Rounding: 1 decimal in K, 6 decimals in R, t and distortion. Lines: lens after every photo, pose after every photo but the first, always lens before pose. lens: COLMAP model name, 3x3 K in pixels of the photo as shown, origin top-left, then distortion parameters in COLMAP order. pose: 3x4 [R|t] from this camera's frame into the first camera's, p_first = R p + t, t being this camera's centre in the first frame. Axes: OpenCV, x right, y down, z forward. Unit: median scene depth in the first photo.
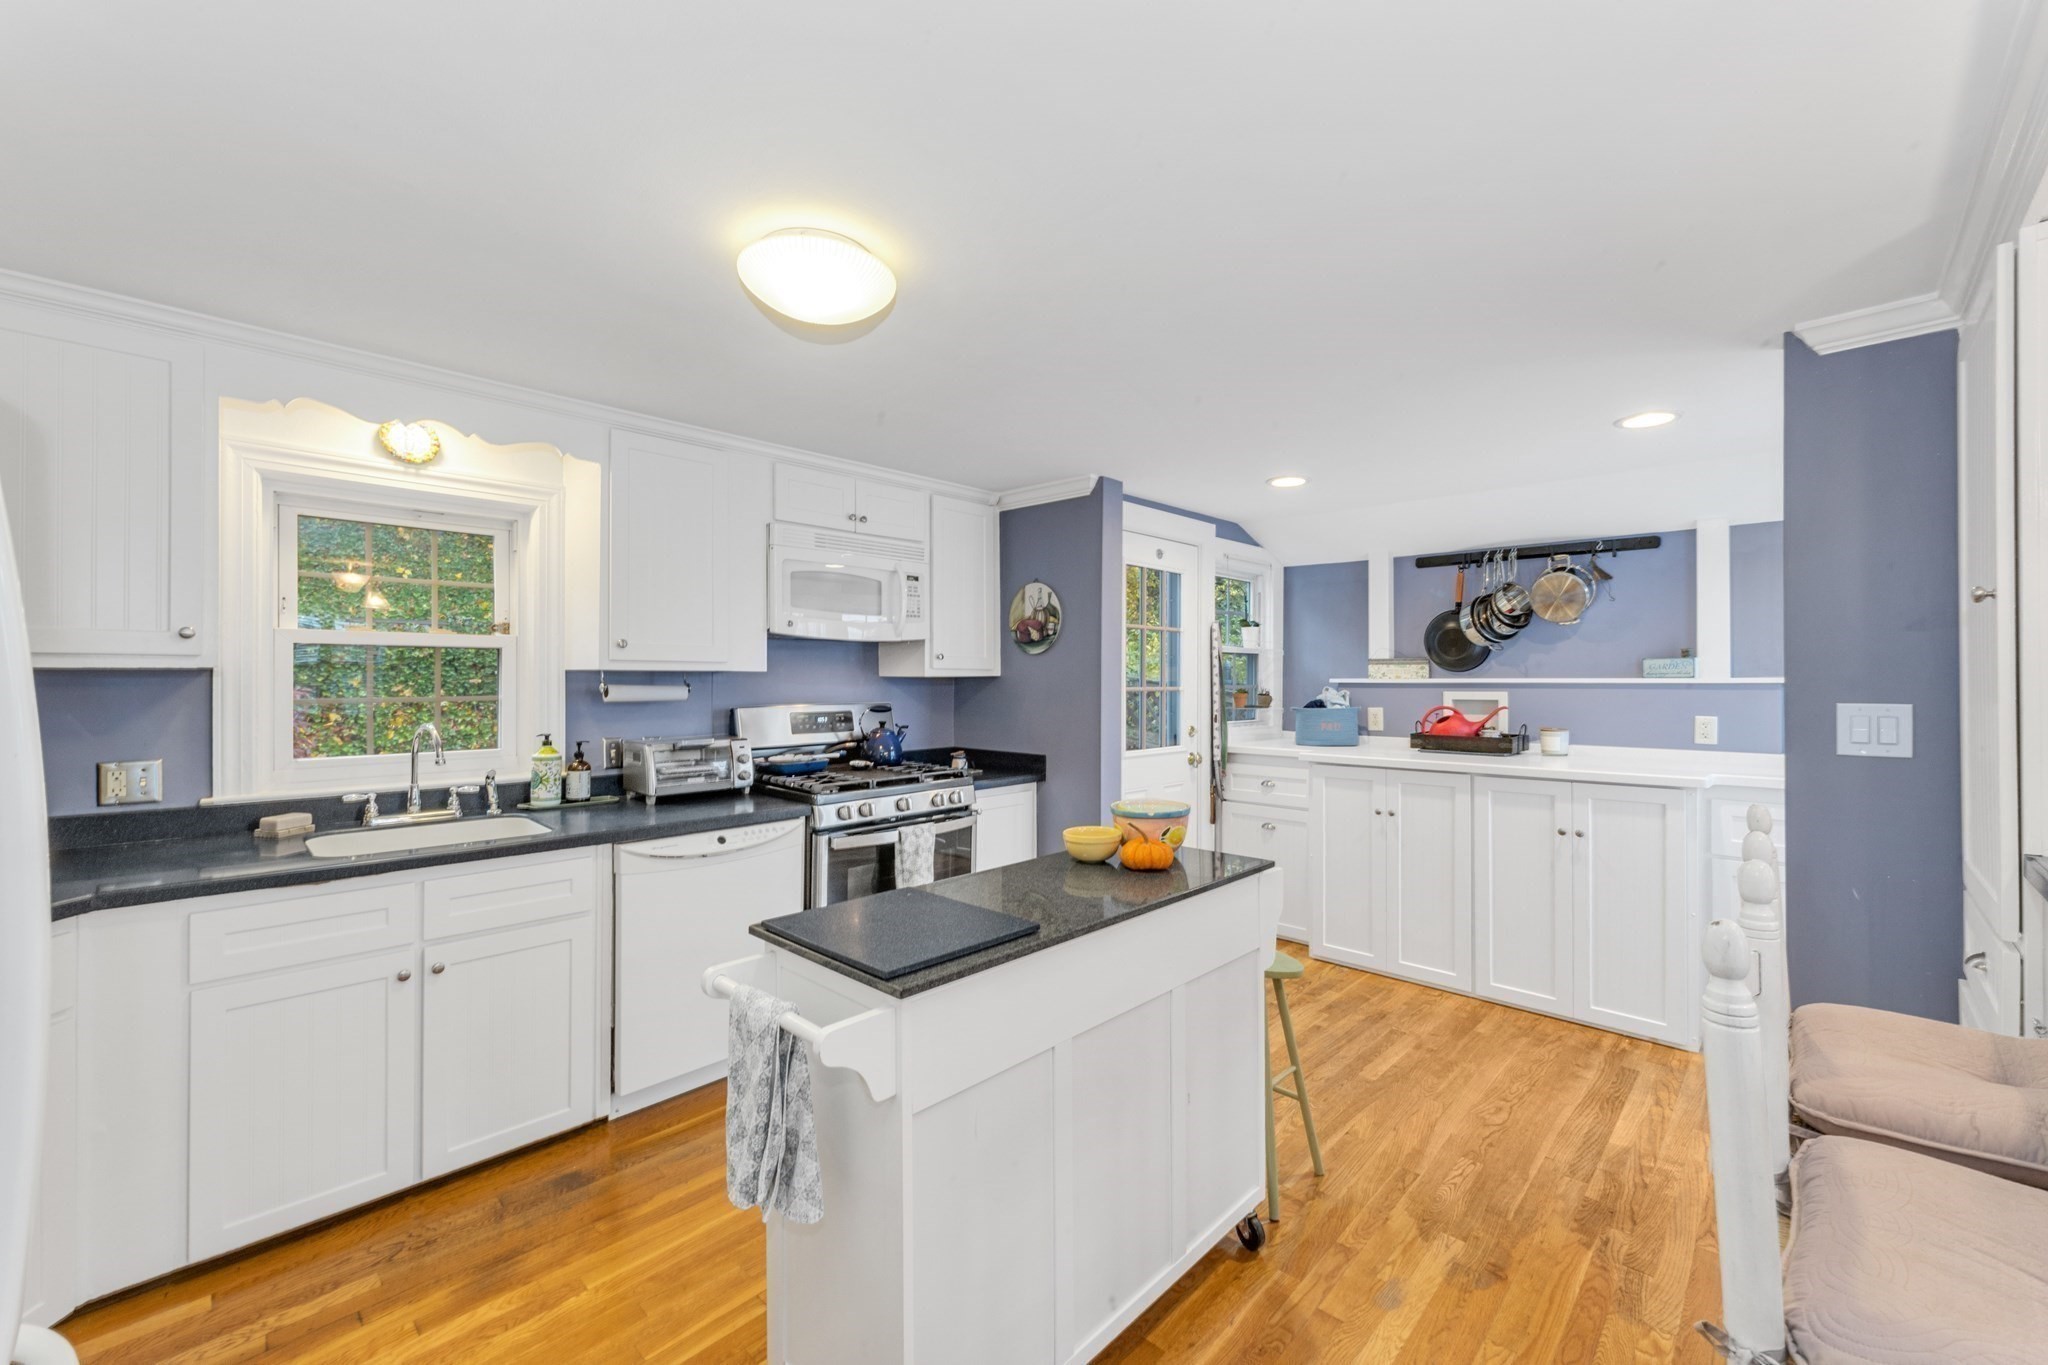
lens RADIAL K [[835.0, 0, 1023.8], [0, 835.0, 665.4], [0, 0, 1]] dist [0.000230, -0.000687]
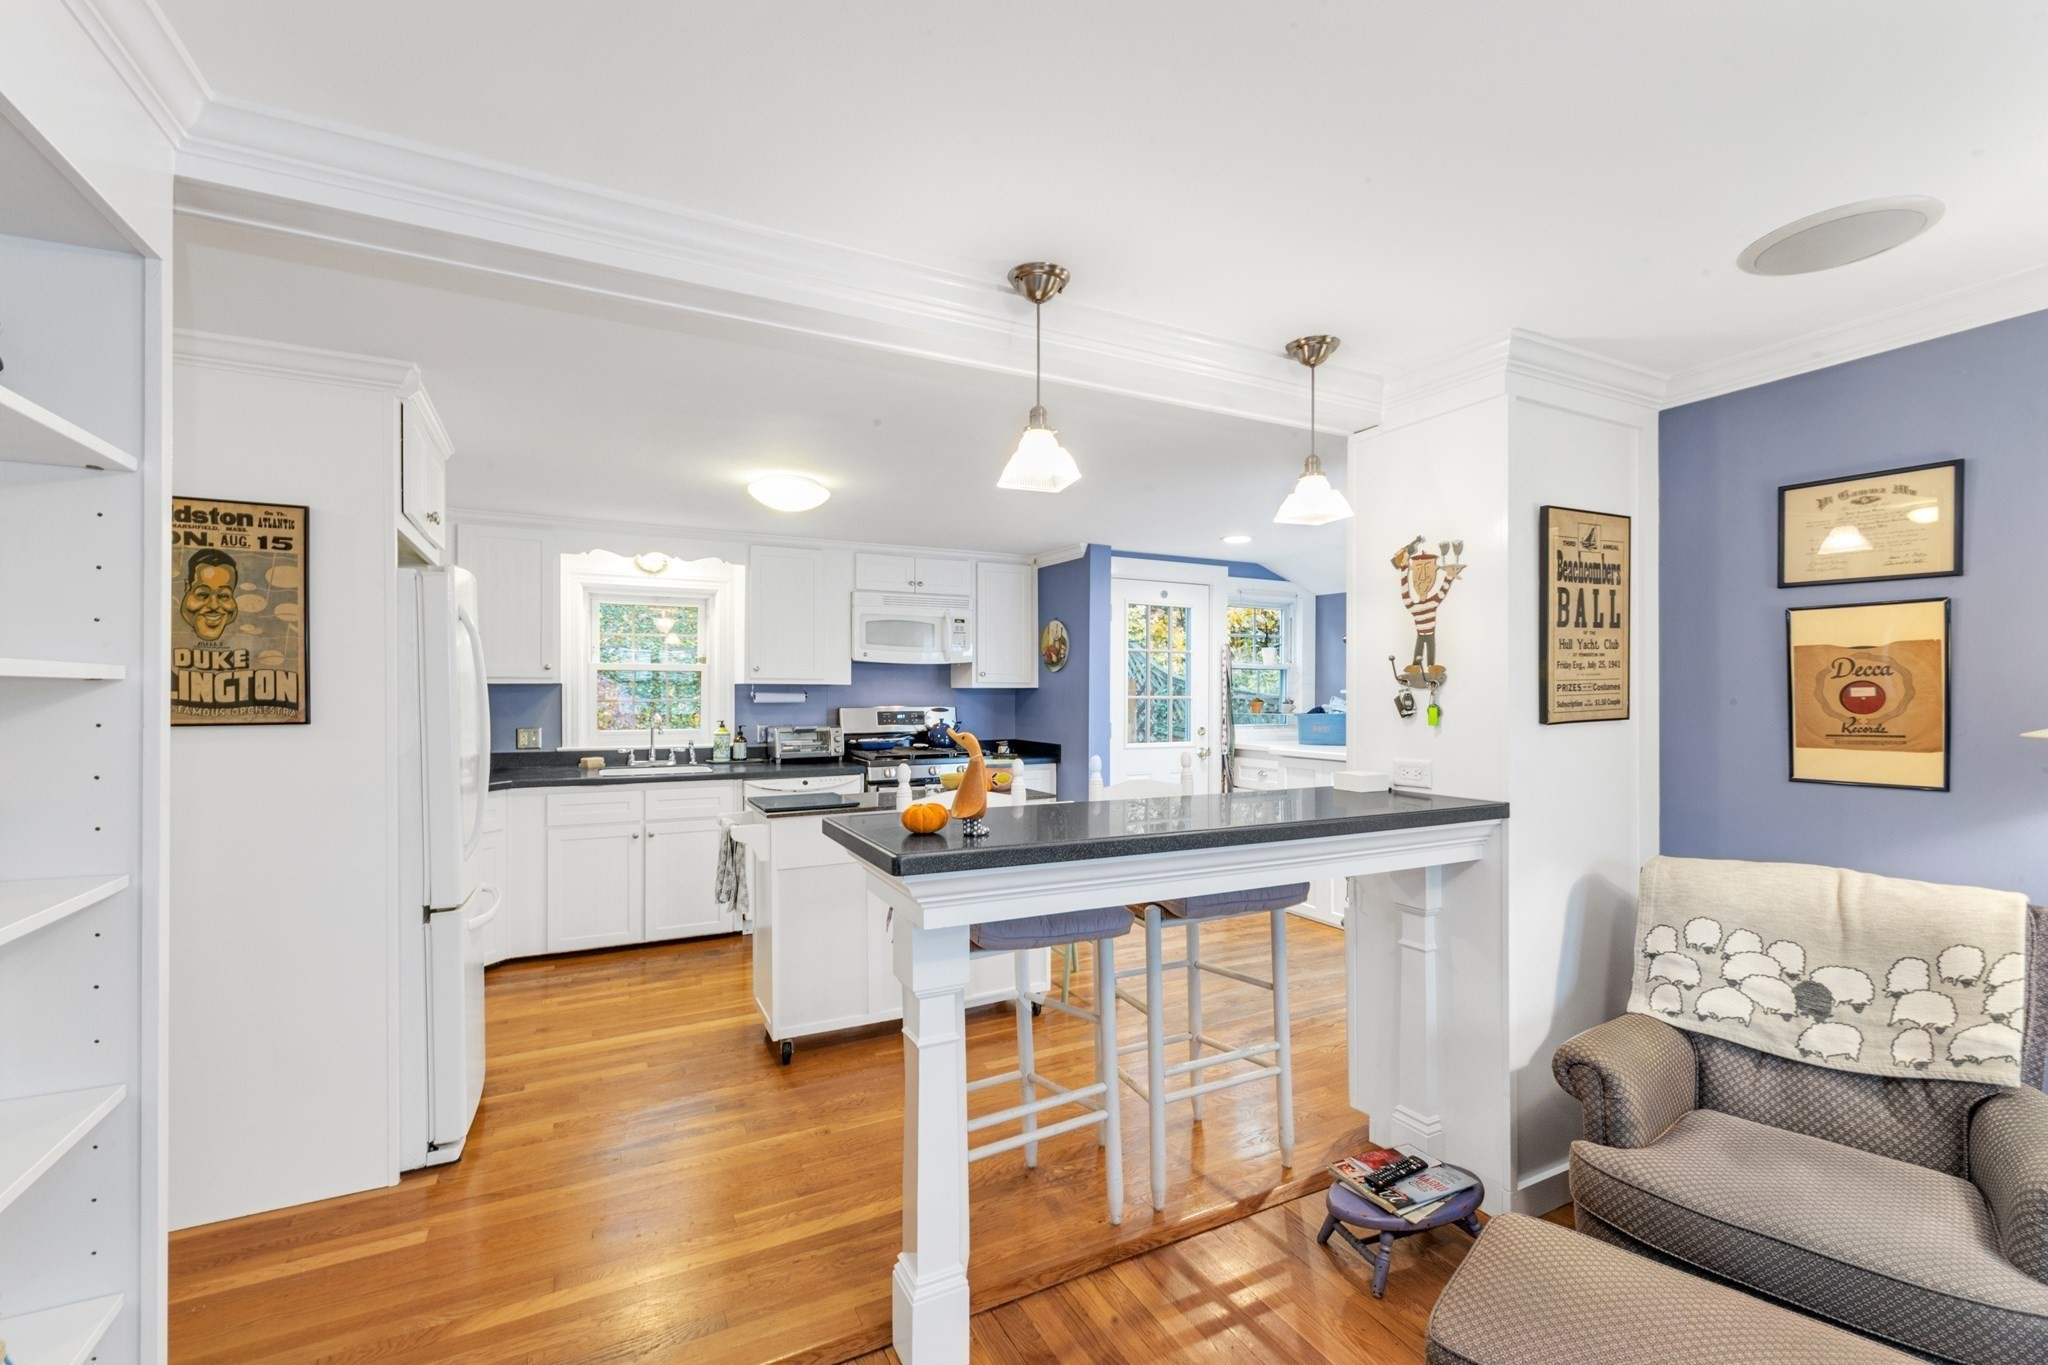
lens RADIAL K [[830.5, 0, 1059.0], [0, 830.5, 681.3], [0, 0, 1]] dist [0.000858, -0.000419]
pose [[0.961304, -0.003418, -0.275469, 0.510082], [0.004167, 0.999989, 0.002133, -0.001034], [0.275459, -0.003198, 0.961308, -0.415374]]
